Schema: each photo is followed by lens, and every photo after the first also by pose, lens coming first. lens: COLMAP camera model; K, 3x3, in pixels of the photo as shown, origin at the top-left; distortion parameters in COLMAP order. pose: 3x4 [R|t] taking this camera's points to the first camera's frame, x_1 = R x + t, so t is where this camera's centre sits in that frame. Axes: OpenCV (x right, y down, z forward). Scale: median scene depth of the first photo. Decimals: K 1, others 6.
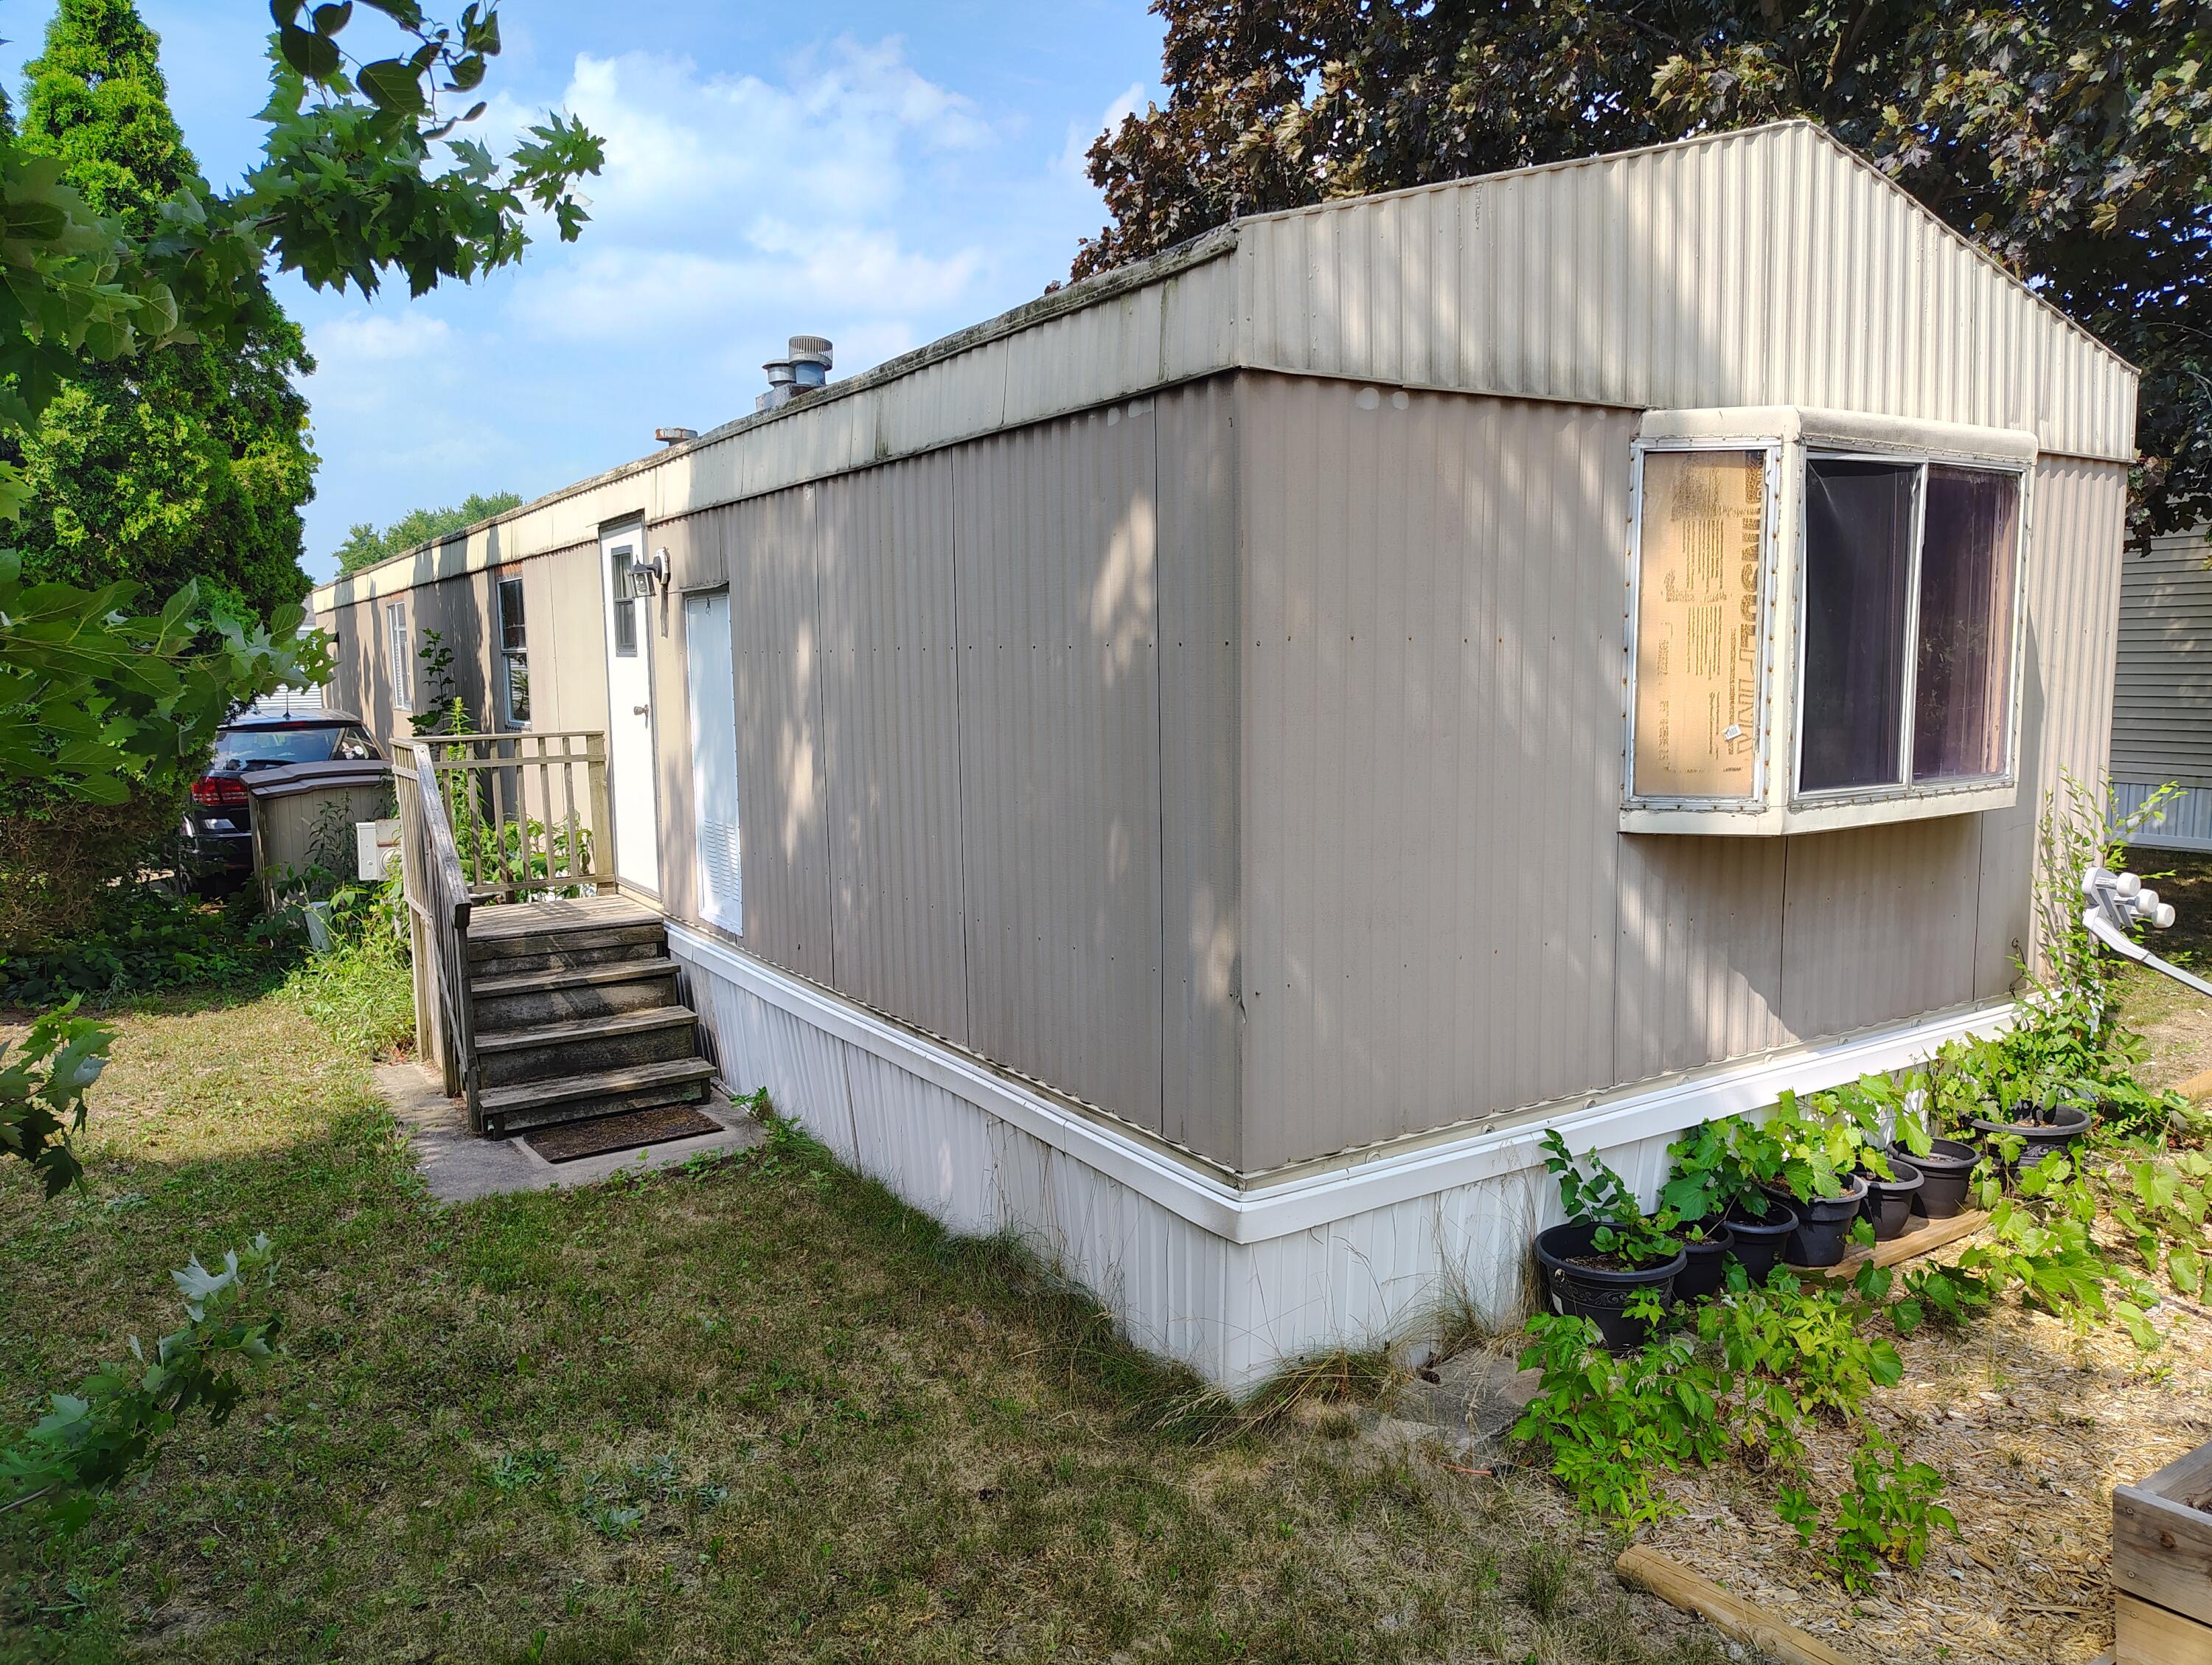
lens RADIAL K [[1552.4, 0, 1114.7], [0, 1552.4, 845.7], [0, 0, 1]] dist [0.022788, -0.001544]
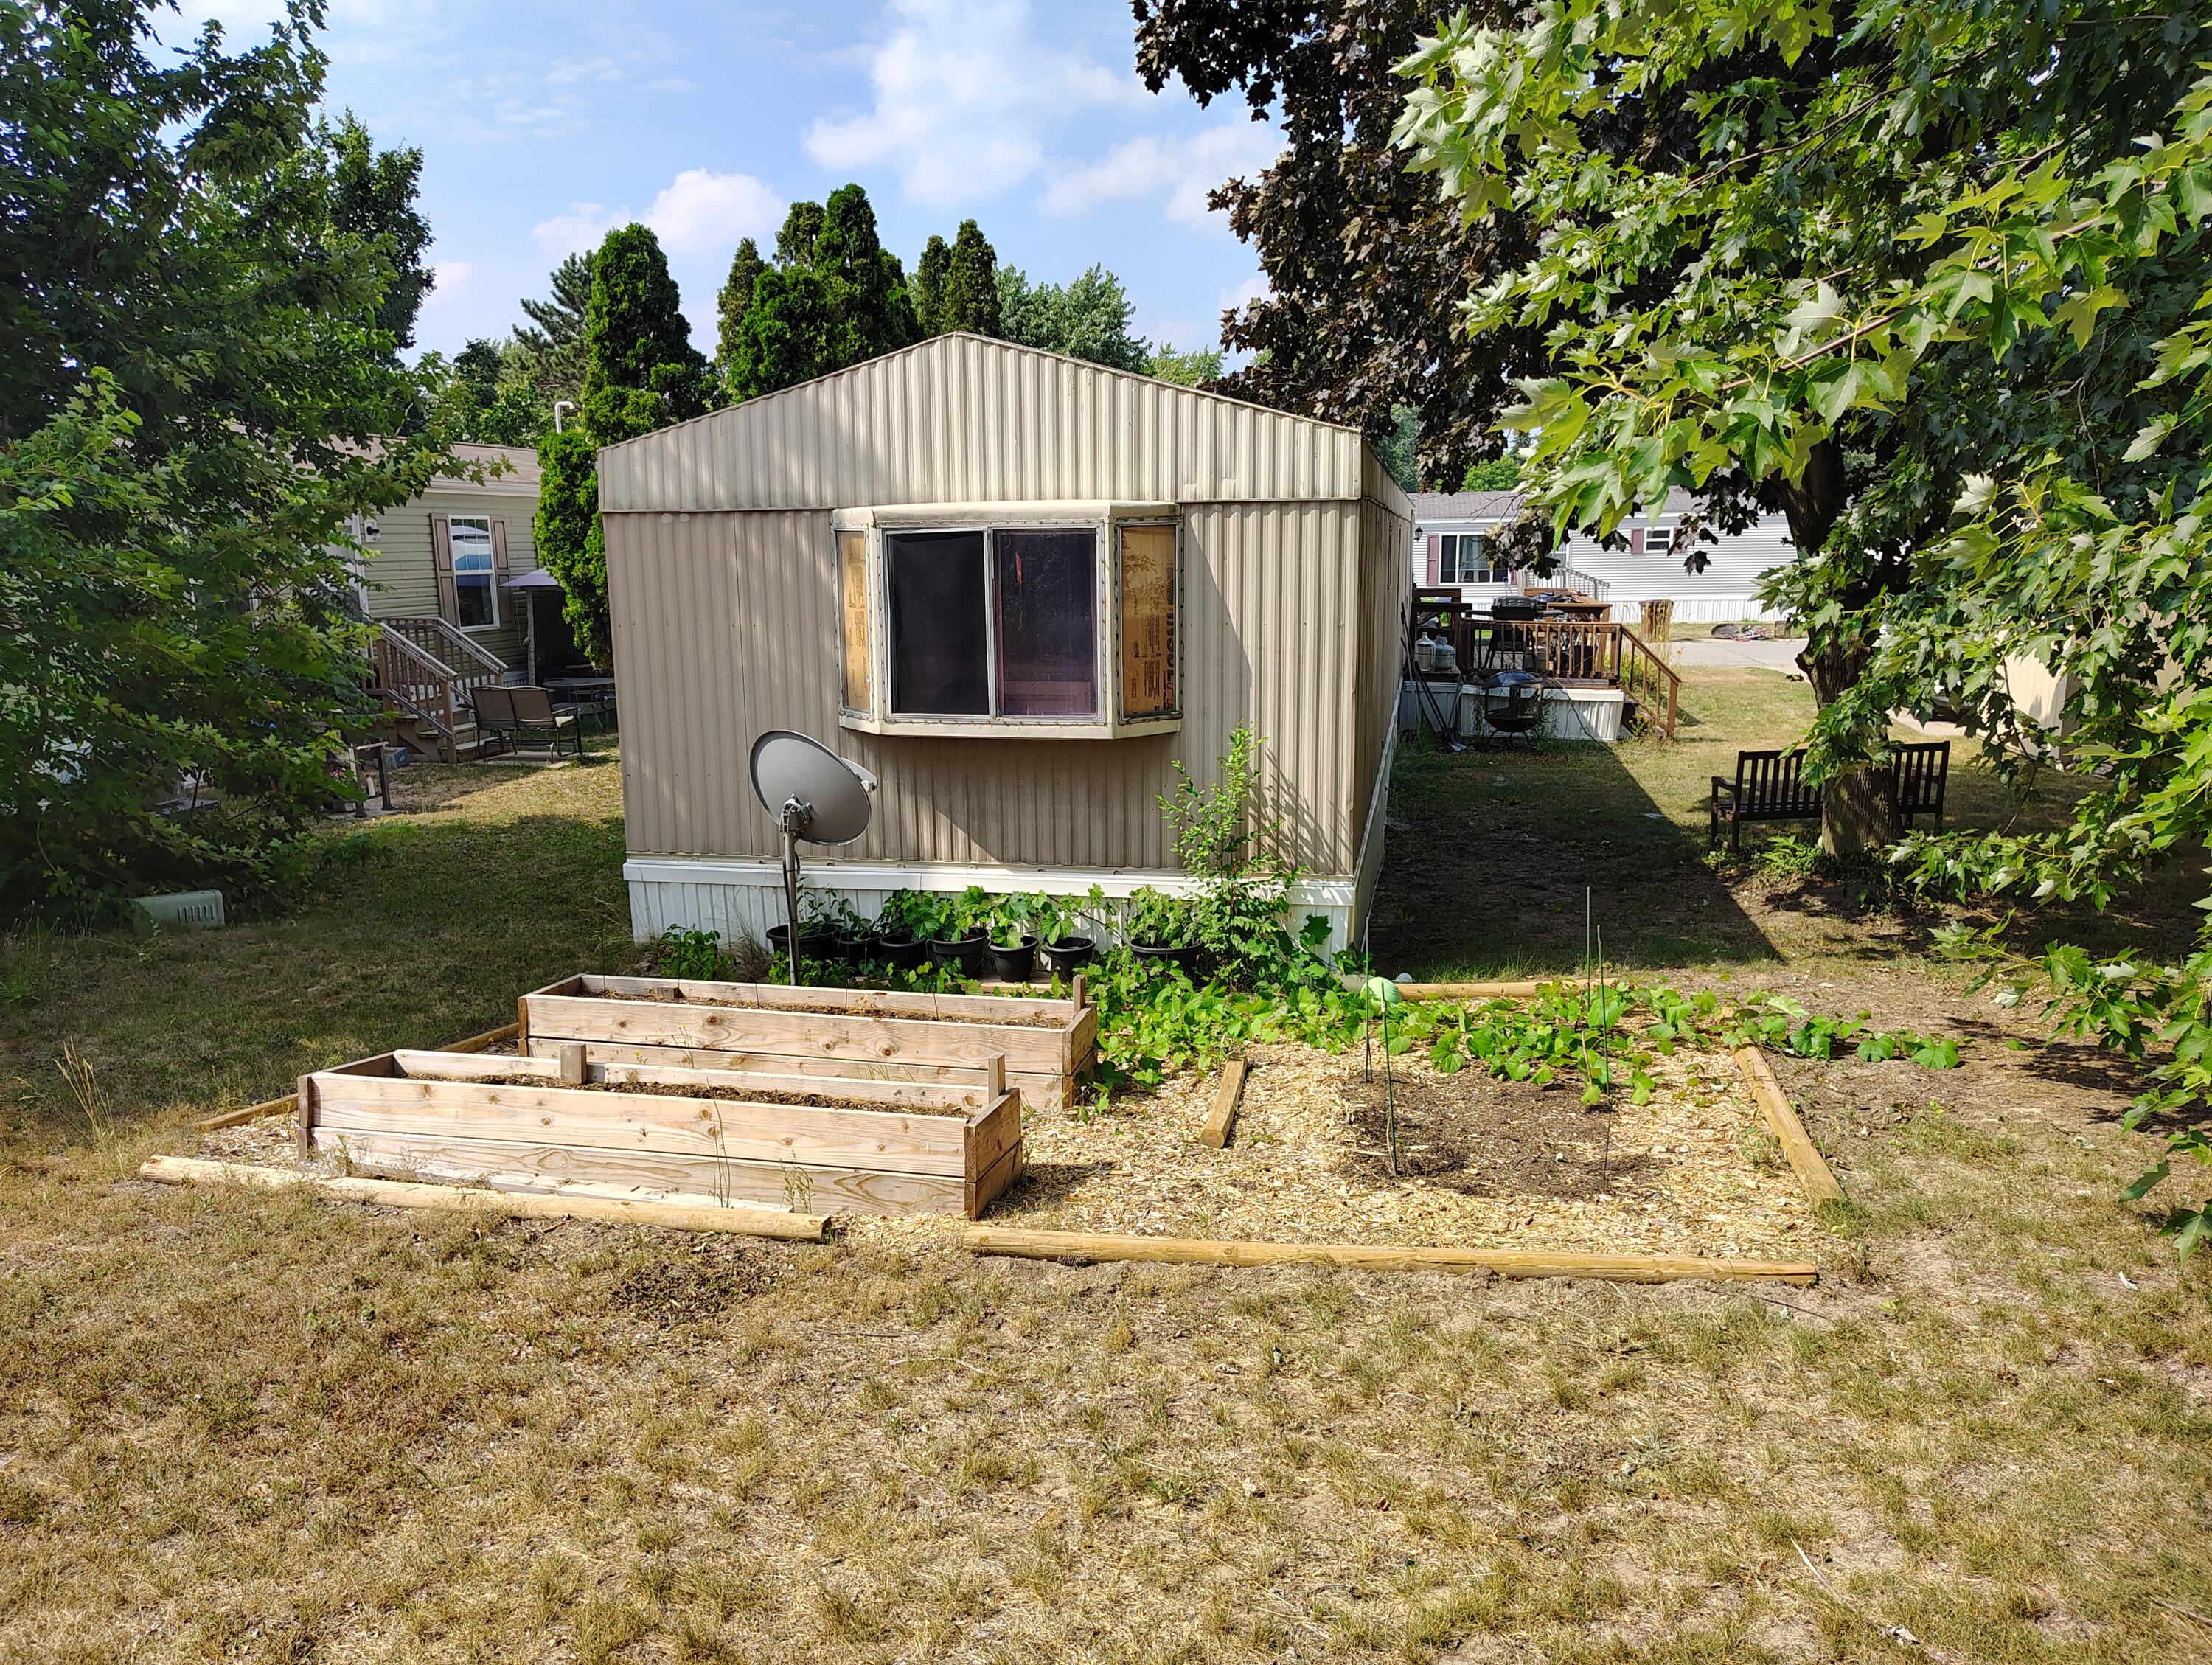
lens RADIAL K [[1552.4, 0, 1114.7], [0, 1552.4, 845.7], [0, 0, 1]] dist [0.022788, -0.001544]
pose [[0.704858, 0.136642, -0.696064, 1.875539], [-0.084802, 0.990466, 0.108562, -0.097377], [0.704261, -0.017493, 0.709725, -0.131827]]
